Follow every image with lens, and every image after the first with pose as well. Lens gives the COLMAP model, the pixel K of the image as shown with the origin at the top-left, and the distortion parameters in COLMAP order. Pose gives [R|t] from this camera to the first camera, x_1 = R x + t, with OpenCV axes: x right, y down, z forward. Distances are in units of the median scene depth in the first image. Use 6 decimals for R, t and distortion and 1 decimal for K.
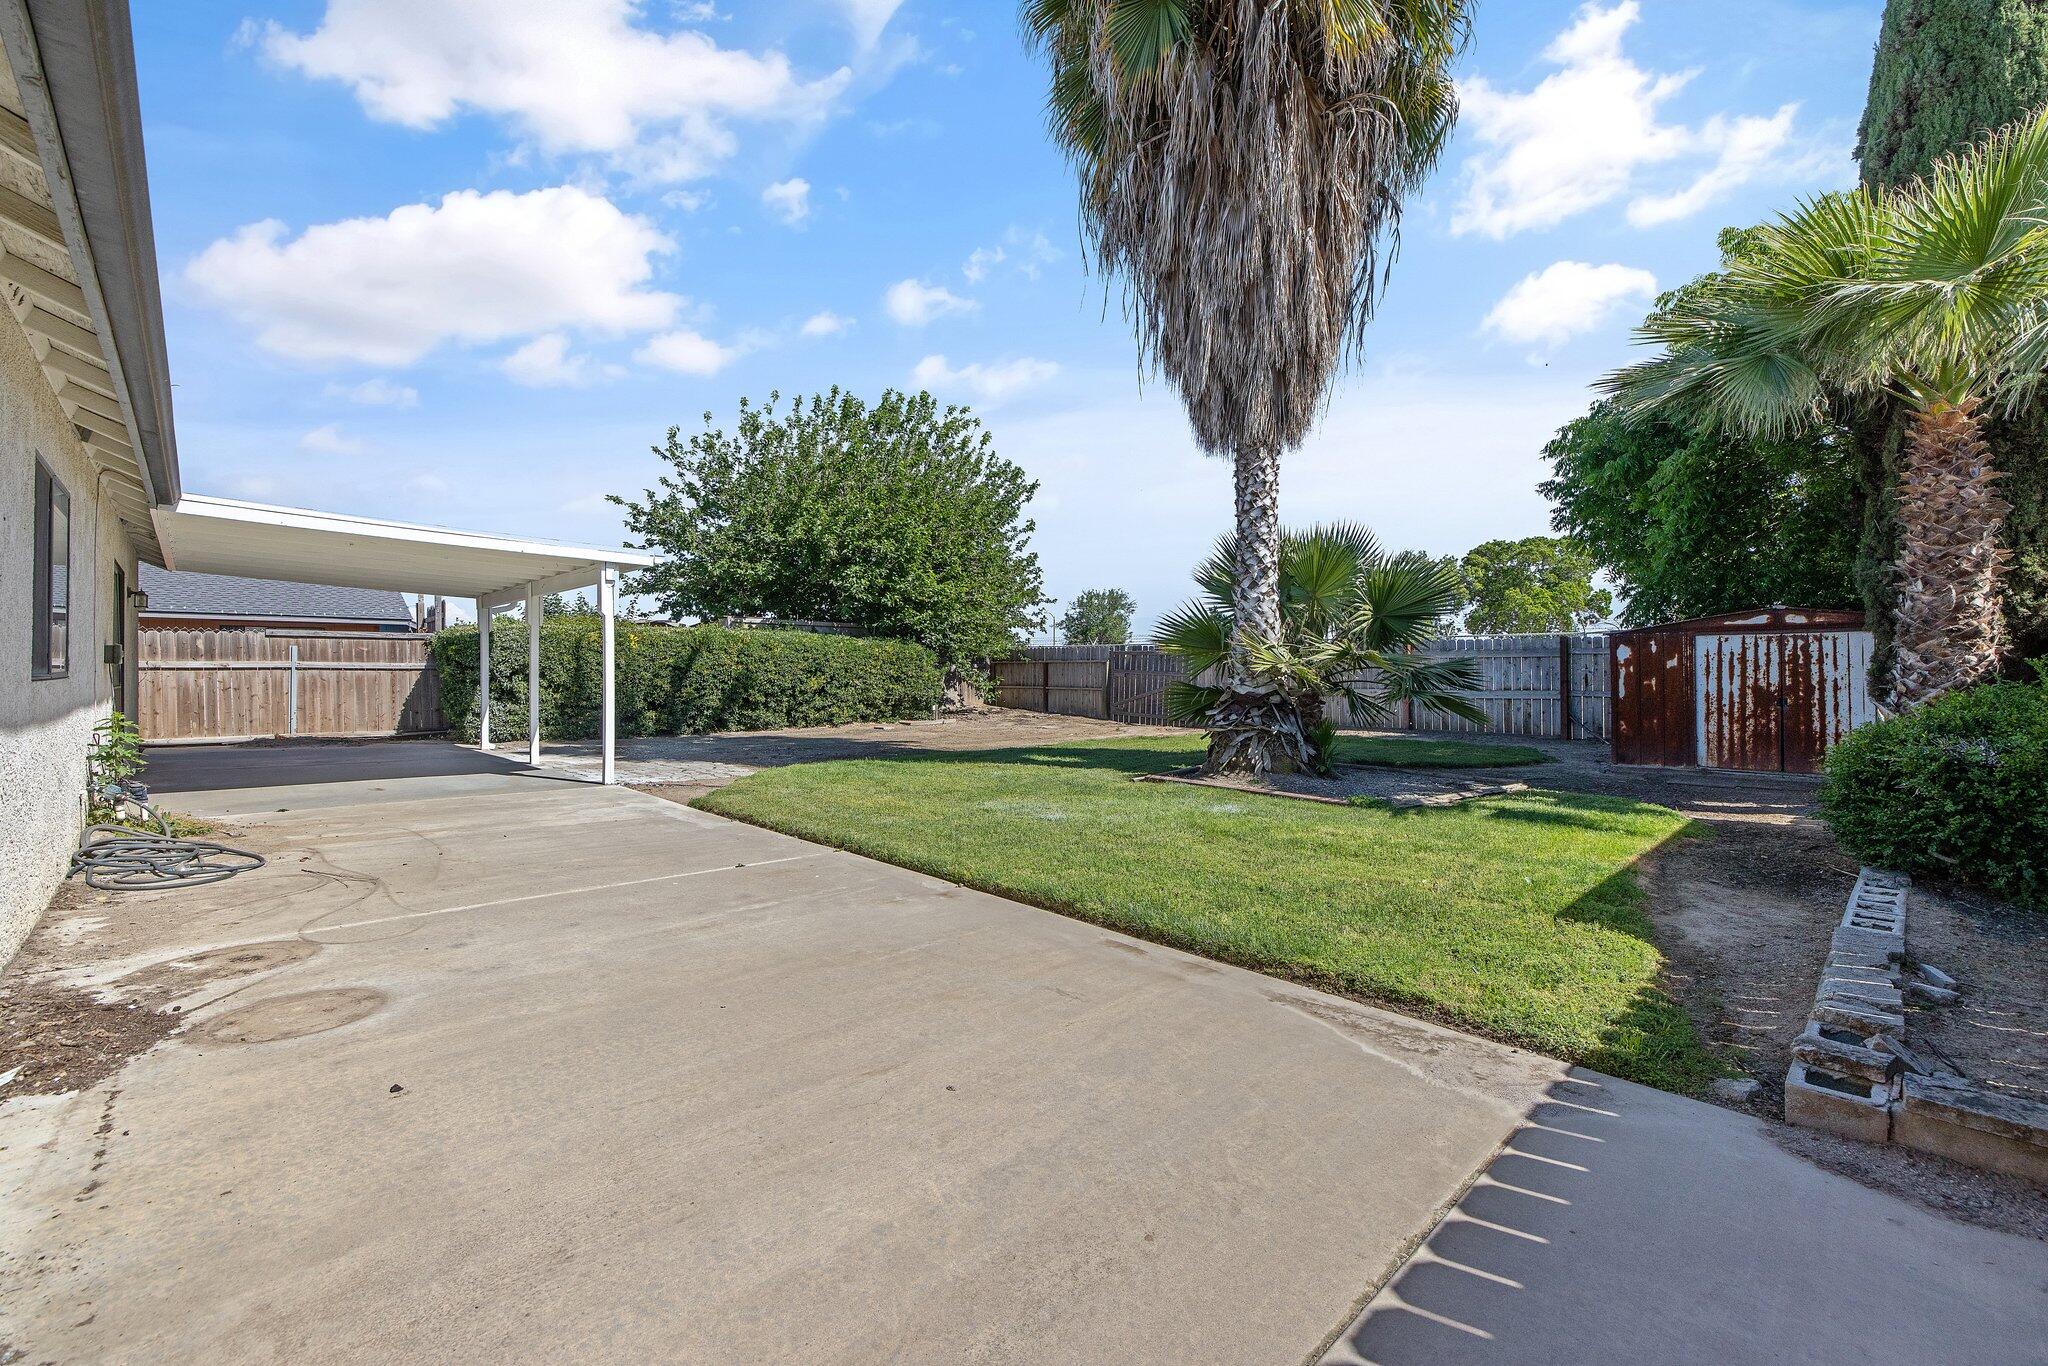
lens RADIAL K [[849.4, 0, 1029.5], [0, 849.4, 678.5], [0, 0, 1]] dist [-0.002221, -0.000238]
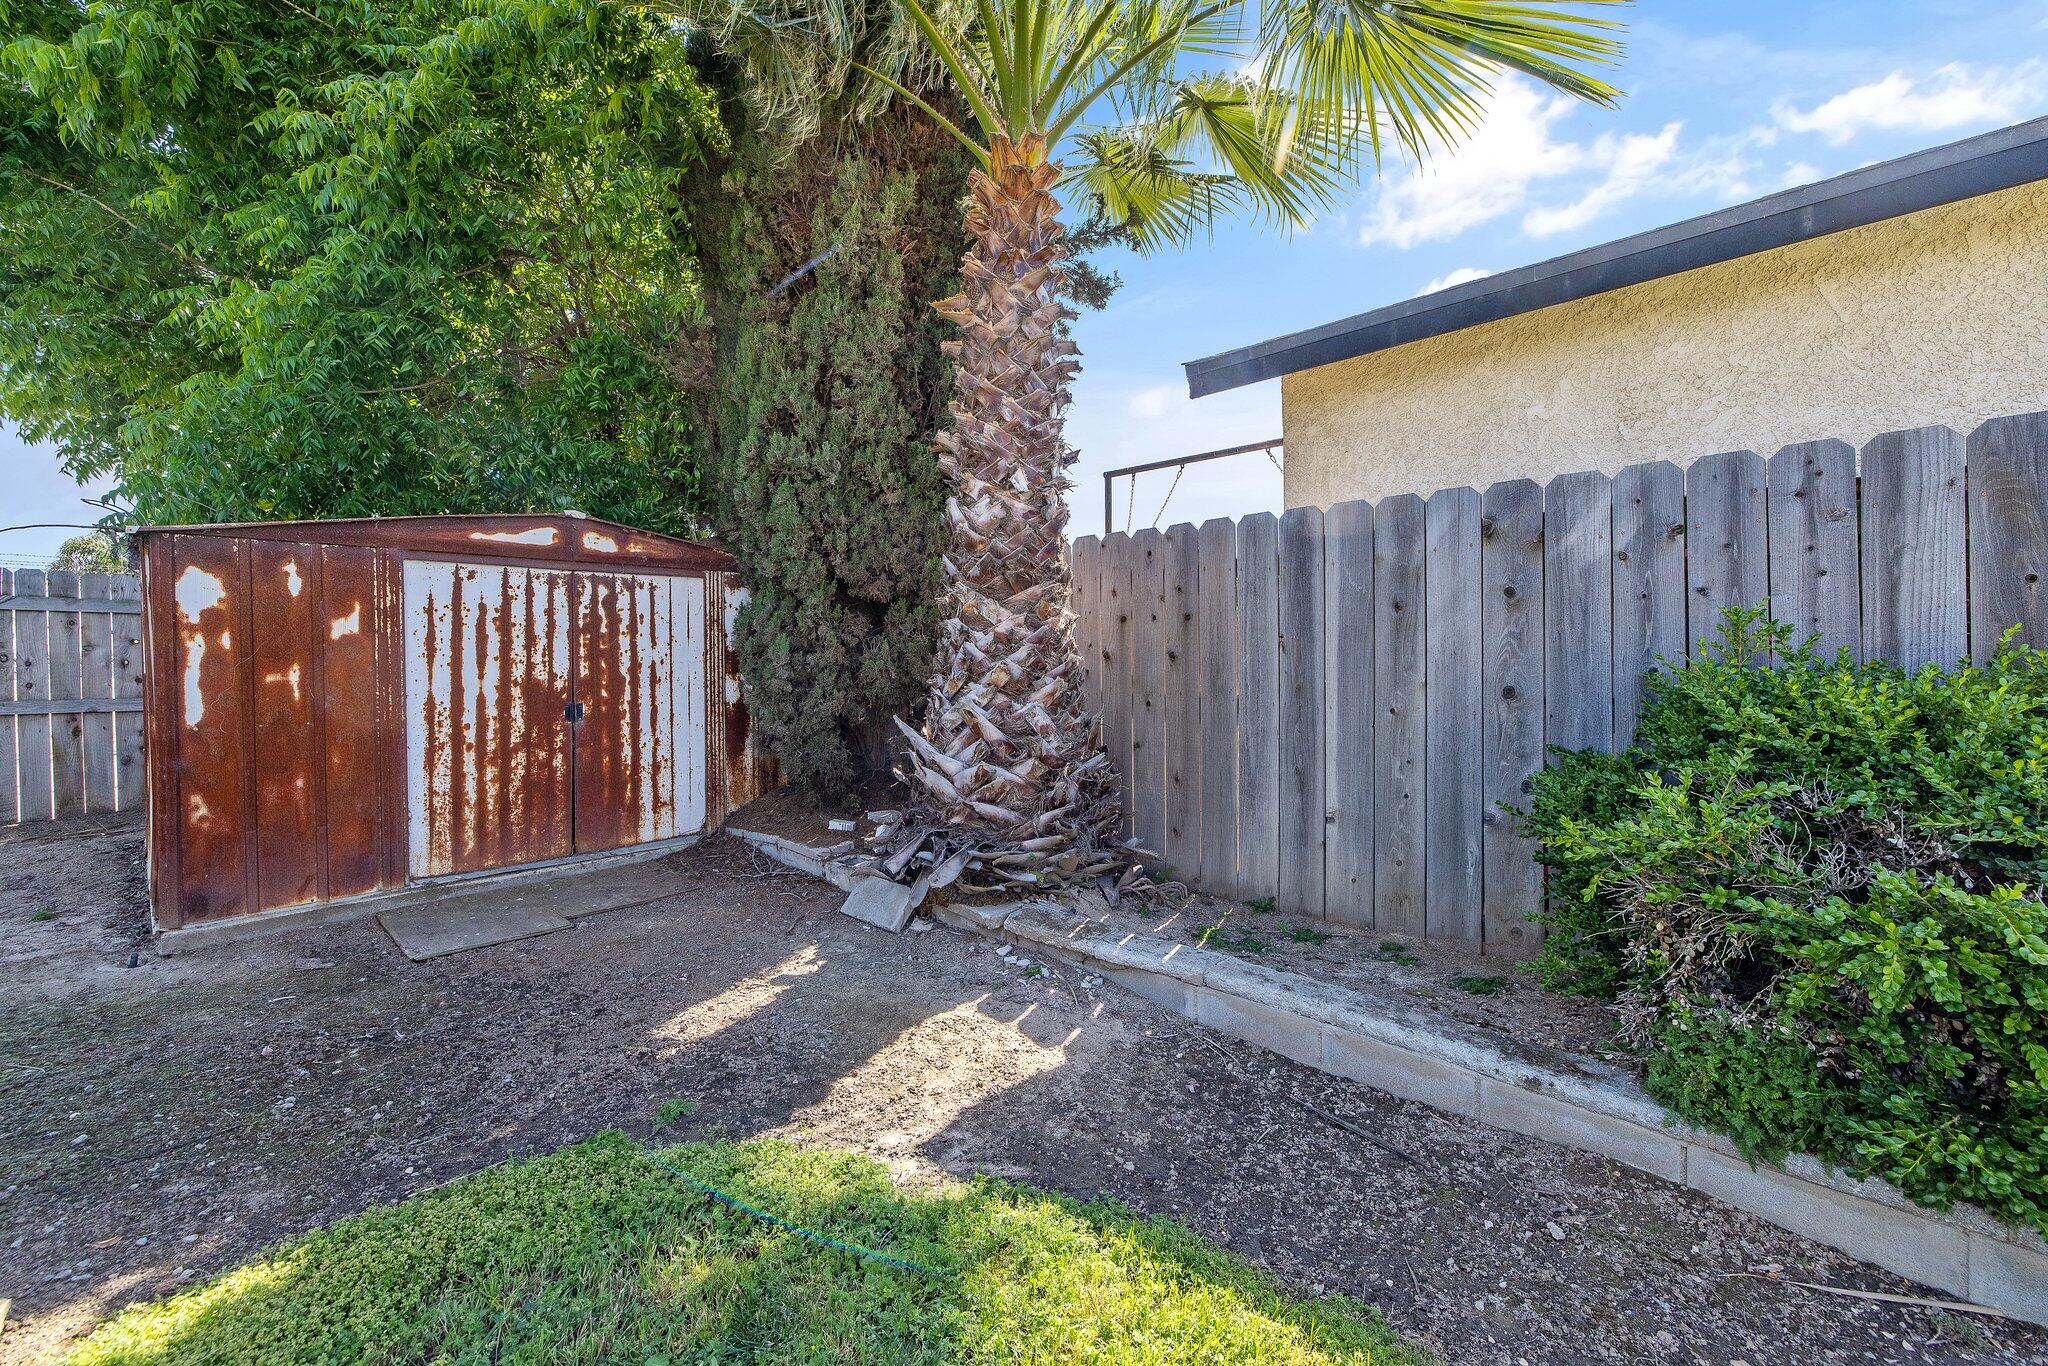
lens RADIAL K [[849.4, 0, 1012.7], [0, 849.4, 665.2], [0, 0, 1]] dist [-0.002221, -0.000238]
pose [[-0.028540, -0.010589, 0.999537, 0.387973], [0.011674, 0.999872, 0.010925, -0.001234], [-0.999524, 0.011981, -0.028413, 0.750342]]
